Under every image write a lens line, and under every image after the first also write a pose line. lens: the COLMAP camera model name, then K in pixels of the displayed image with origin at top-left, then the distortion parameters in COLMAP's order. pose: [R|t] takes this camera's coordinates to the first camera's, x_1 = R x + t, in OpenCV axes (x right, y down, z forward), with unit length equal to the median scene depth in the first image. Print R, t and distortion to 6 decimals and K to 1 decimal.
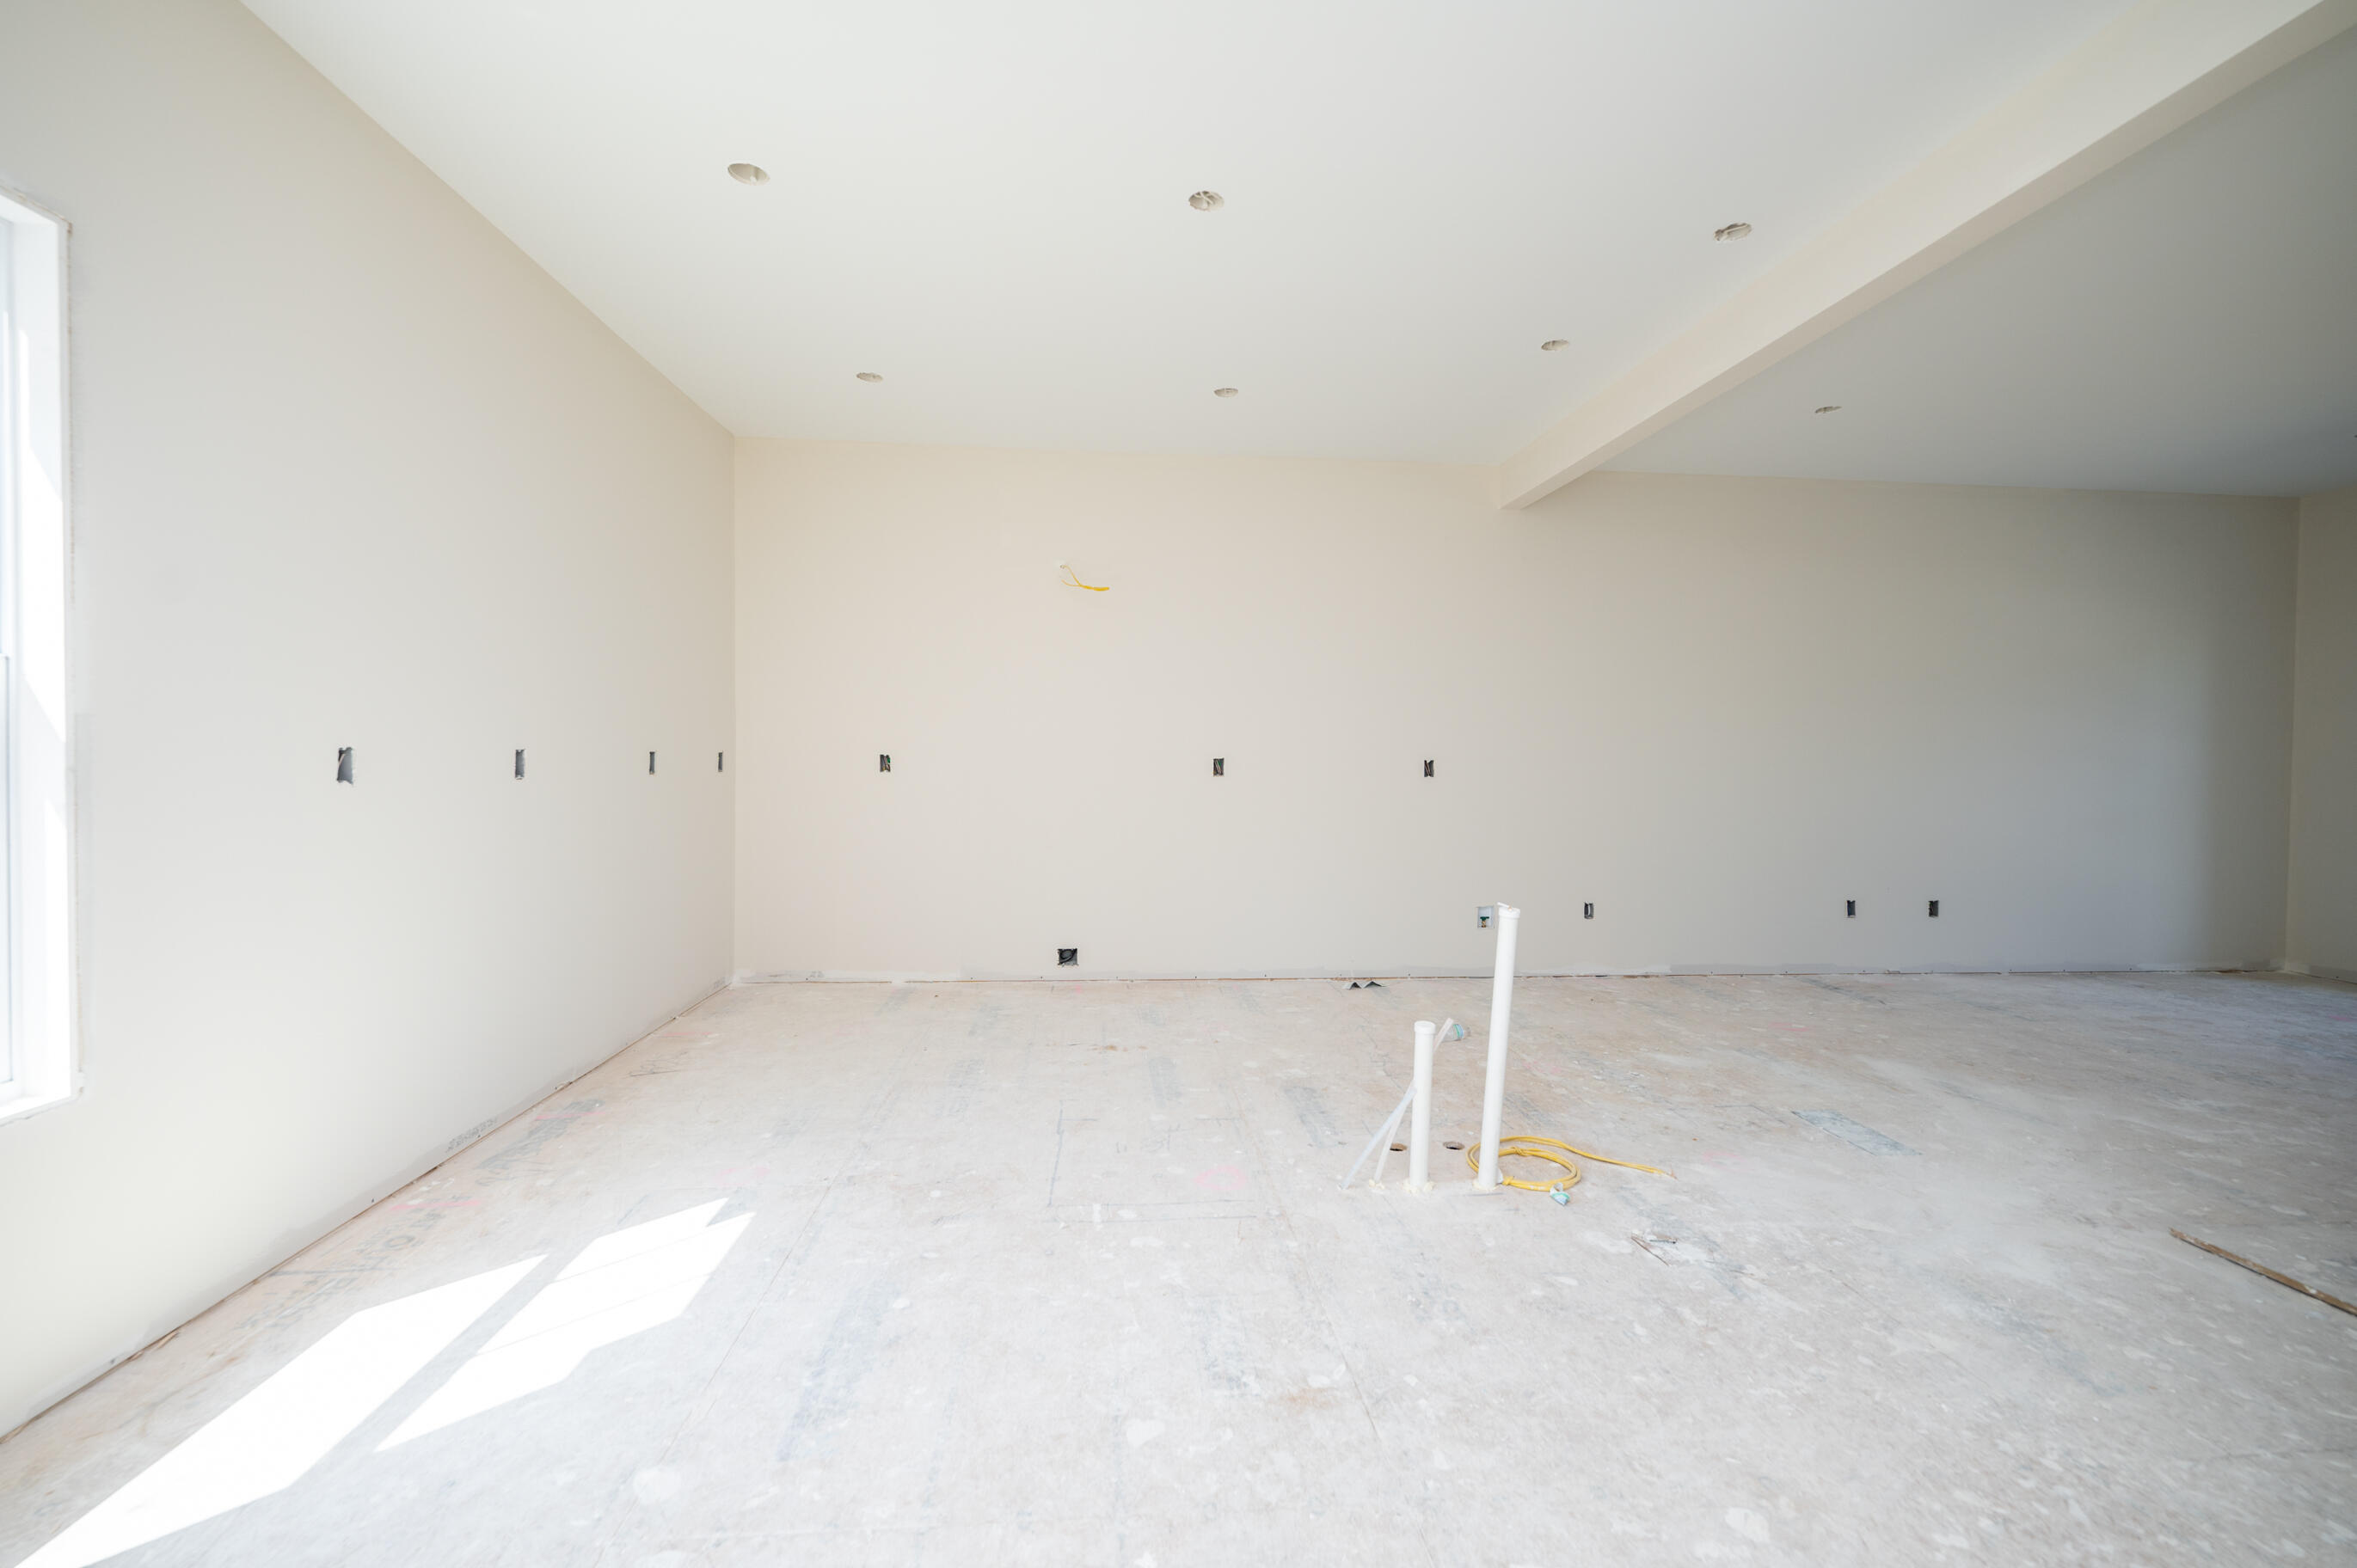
lens RADIAL K [[976.1, 0, 1173.9], [0, 976.1, 775.9], [0, 0, 1]] dist [-0.009184, -0.000408]
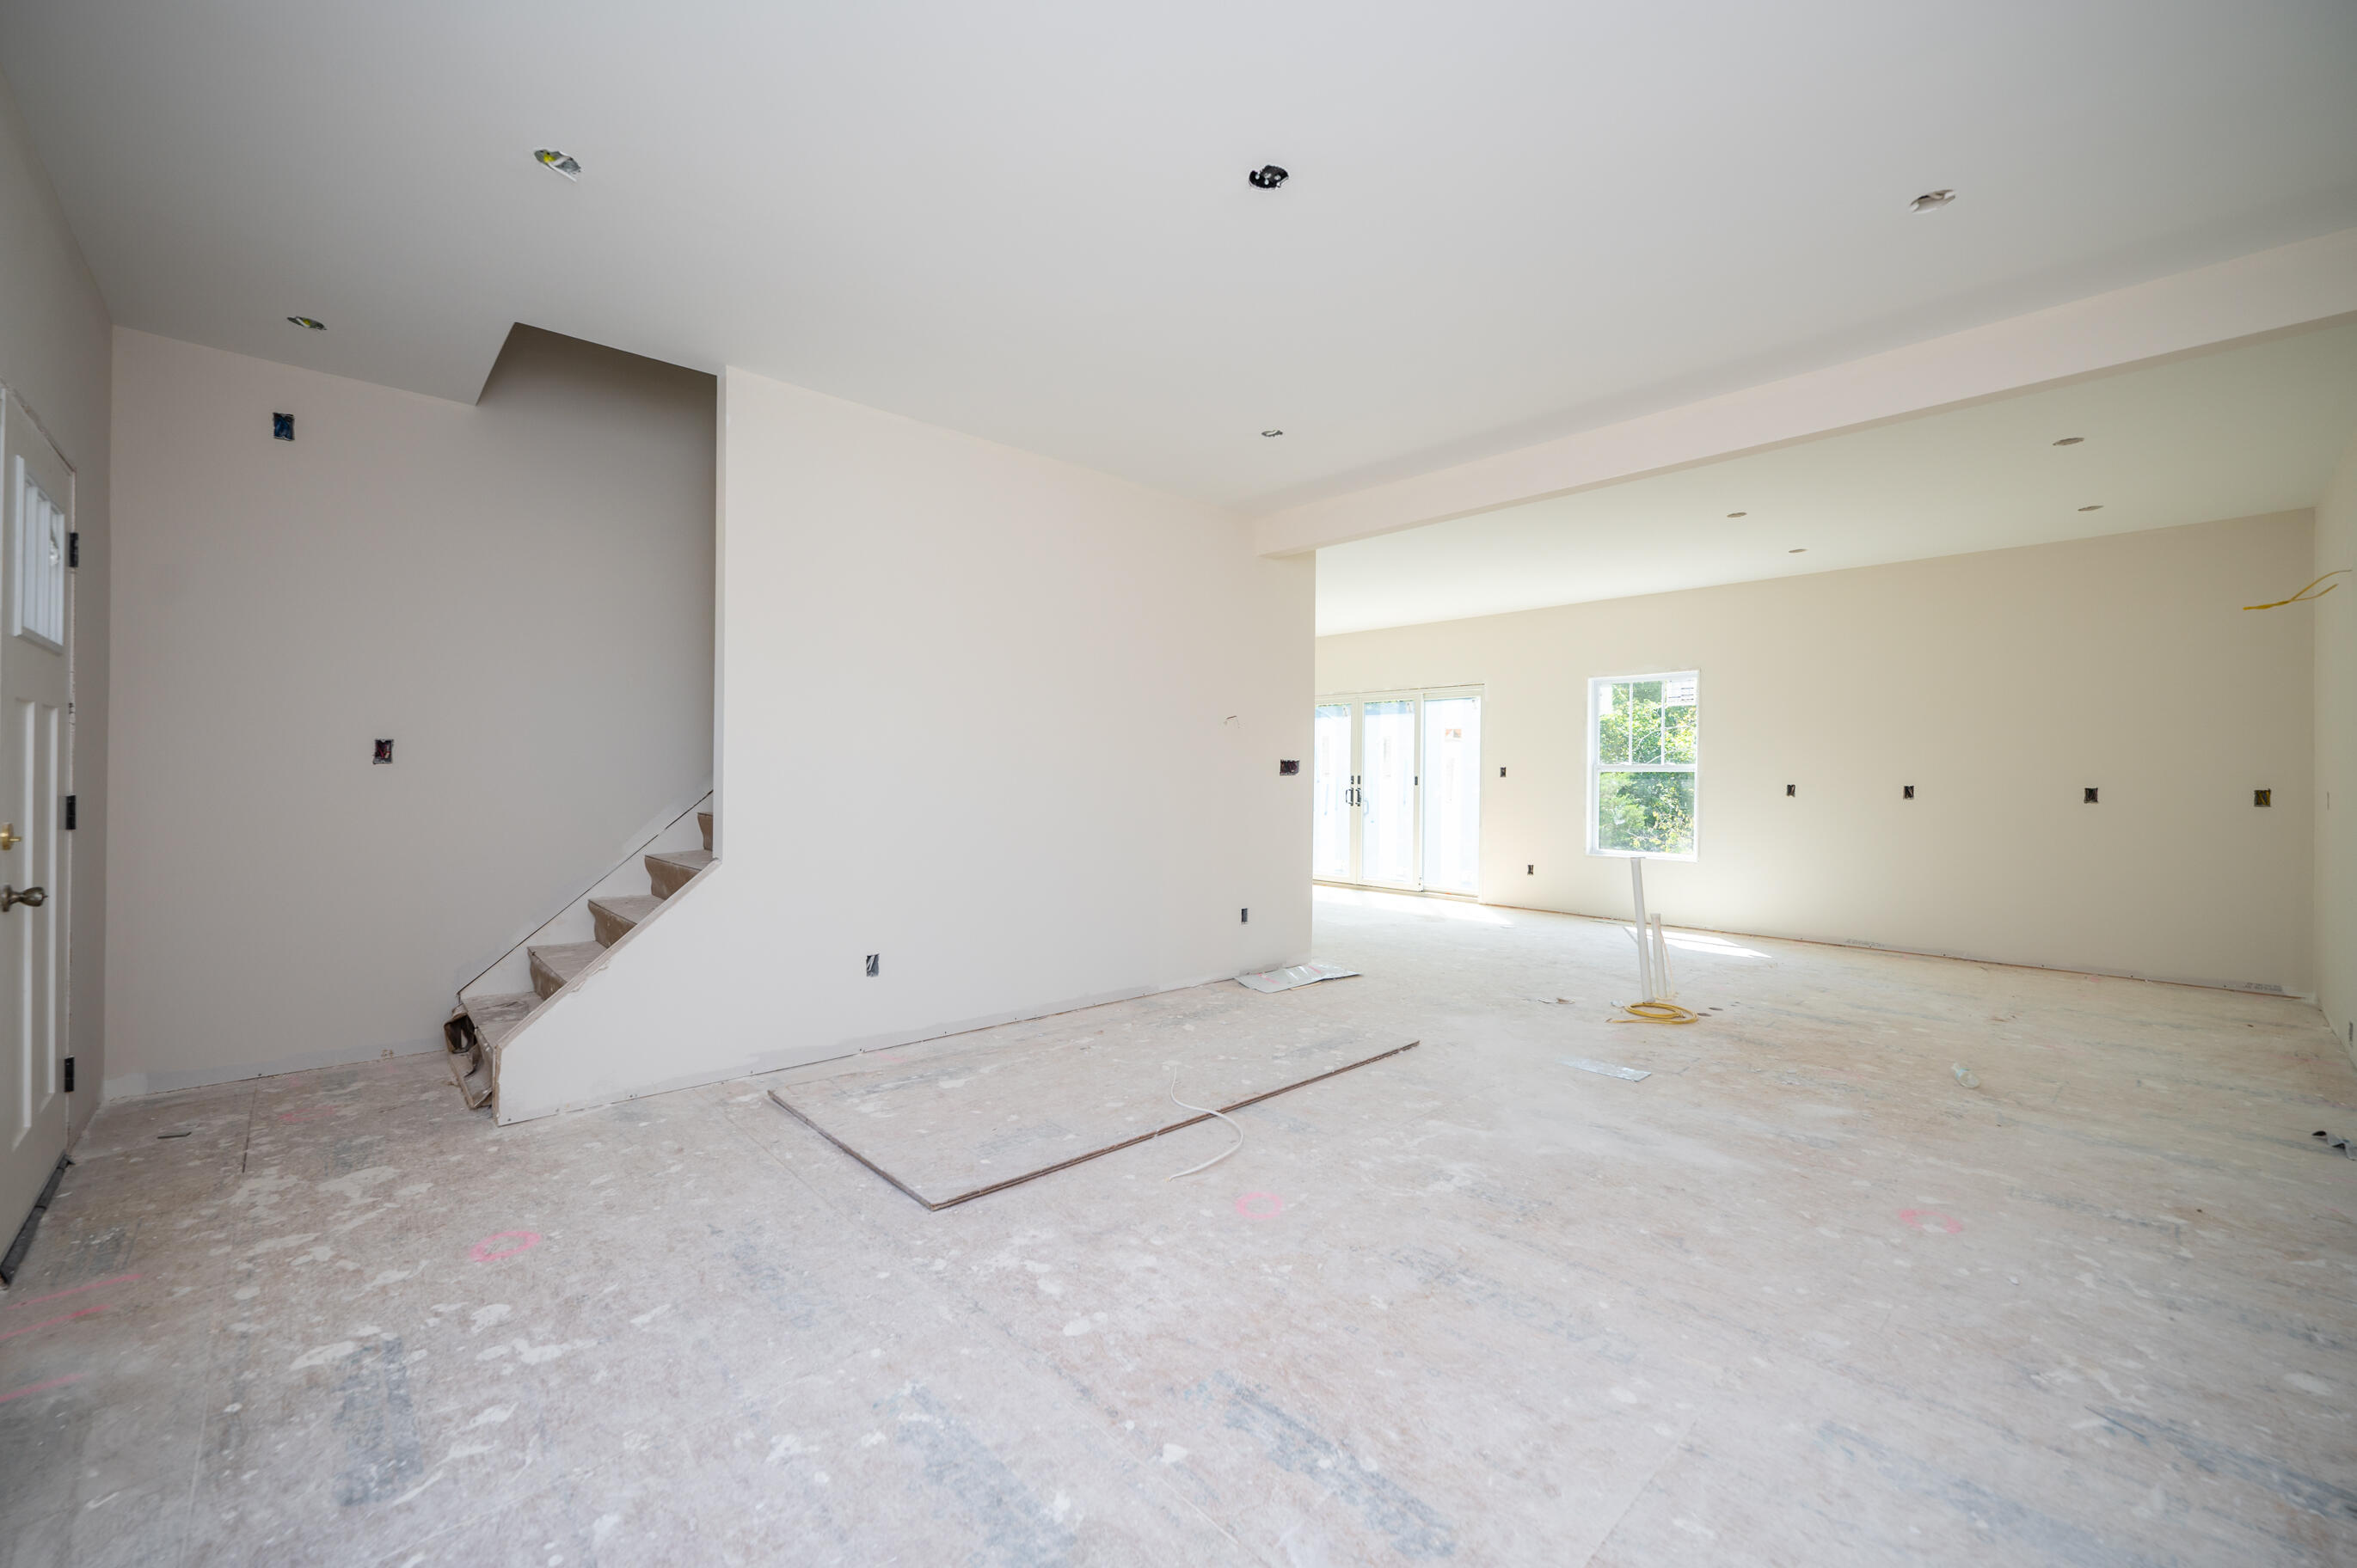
lens RADIAL K [[938.7, 0, 1187.4], [0, 938.7, 778.8], [0, 0, 1]] dist [-0.003806, -0.000536]
pose [[-0.779758, -0.015779, -0.625882, 1.862899], [-0.030275, 0.999463, 0.012522, -0.025296], [0.625348, 0.028713, -0.779817, 1.563117]]
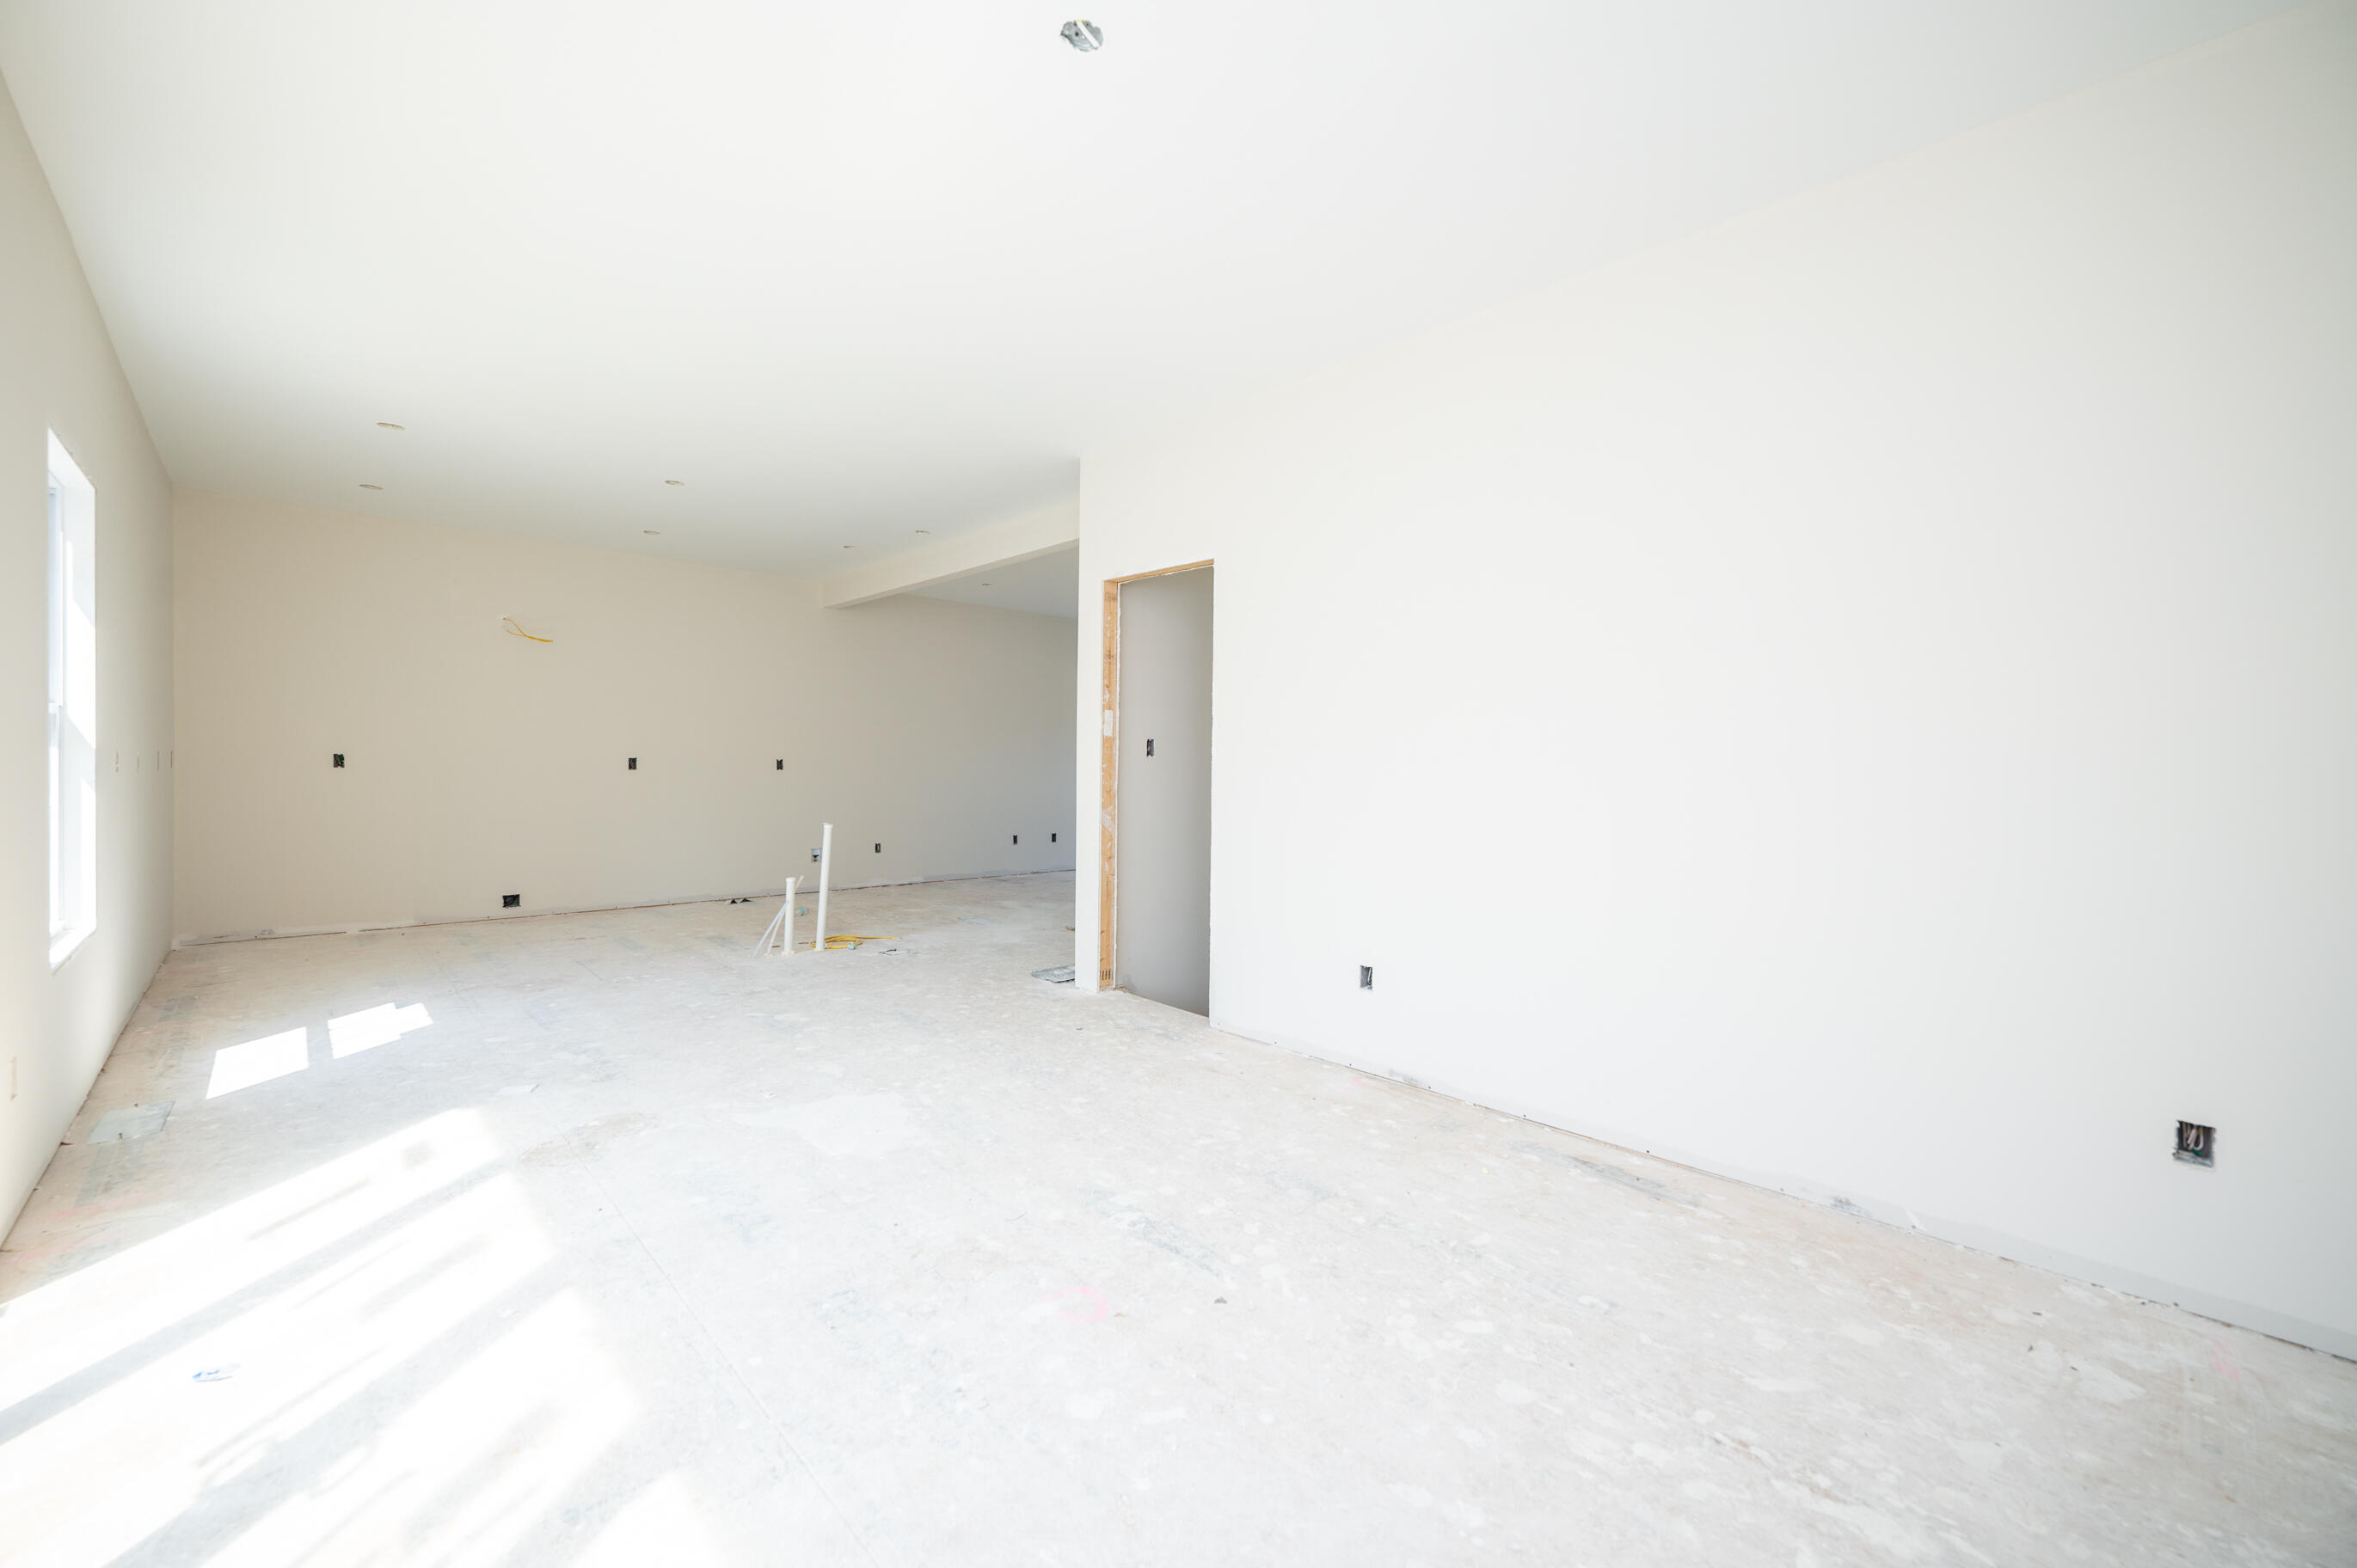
lens RADIAL K [[938.7, 0, 1172.7], [0, 938.7, 777.0], [0, 0, 1]] dist [-0.003806, -0.000536]
pose [[0.780007, -0.008216, 0.625717, -0.327217], [0.006501, 0.999966, 0.005025, 0.013741], [-0.625737, 0.000149, 0.780034, -0.994131]]
